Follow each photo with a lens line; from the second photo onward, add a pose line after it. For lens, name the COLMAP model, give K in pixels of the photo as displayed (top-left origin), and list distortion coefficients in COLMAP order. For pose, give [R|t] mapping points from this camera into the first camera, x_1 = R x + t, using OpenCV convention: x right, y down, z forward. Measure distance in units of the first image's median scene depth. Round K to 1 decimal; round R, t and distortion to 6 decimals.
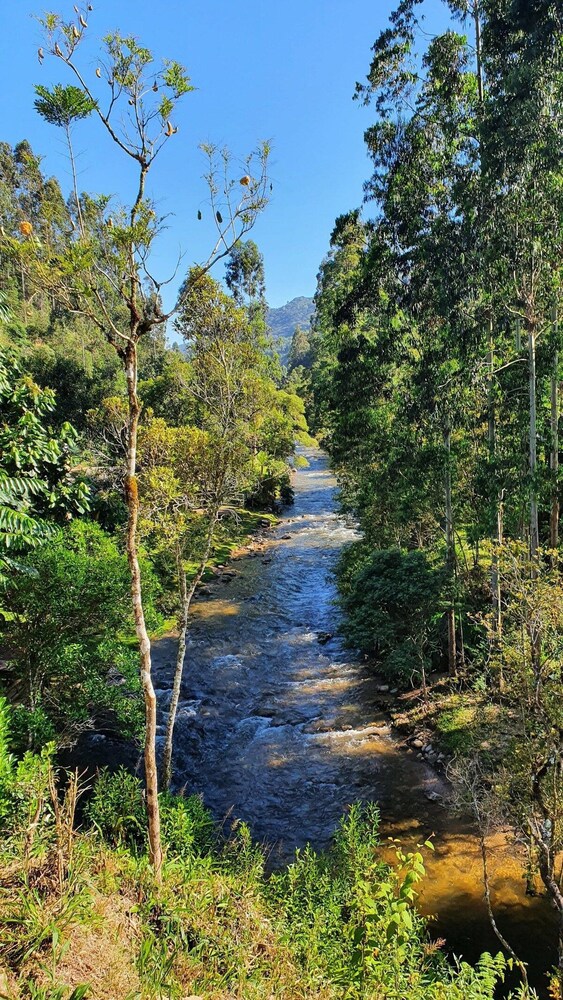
lens RADIAL K [[717.5, 0, 289.2], [0, 717.5, 493.9], [0, 0, 1]] dist [0.053767, -0.025889]
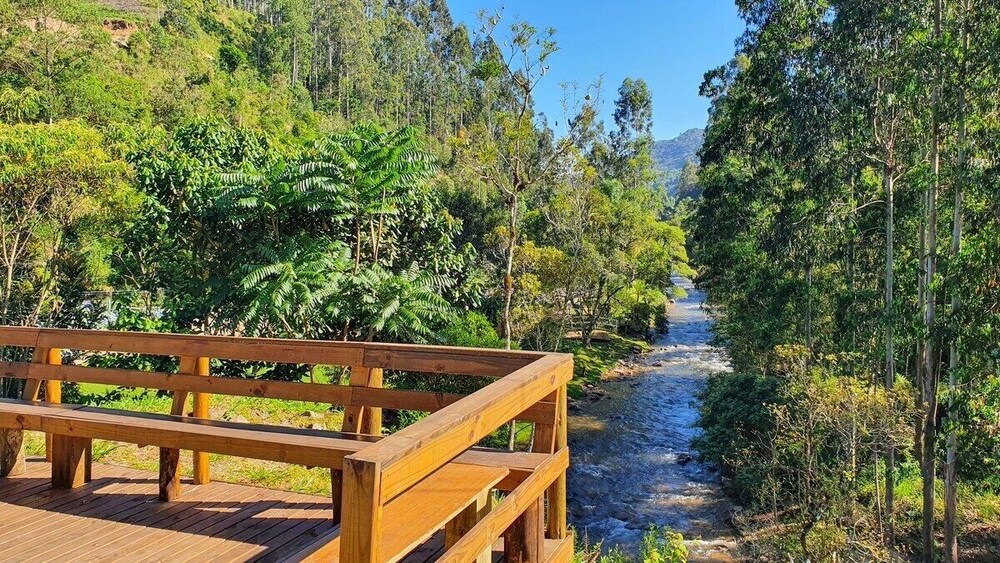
lens RADIAL K [[717.5, 0, 500.8], [0, 717.5, 283.0], [0, 0, 1]] dist [0.053767, -0.025889]
pose [[0.970814, 0.047903, -0.235003, 0.028251], [-0.060840, 0.996987, -0.048112, 0.013988], [0.231990, 0.061005, 0.970803, -0.112716]]
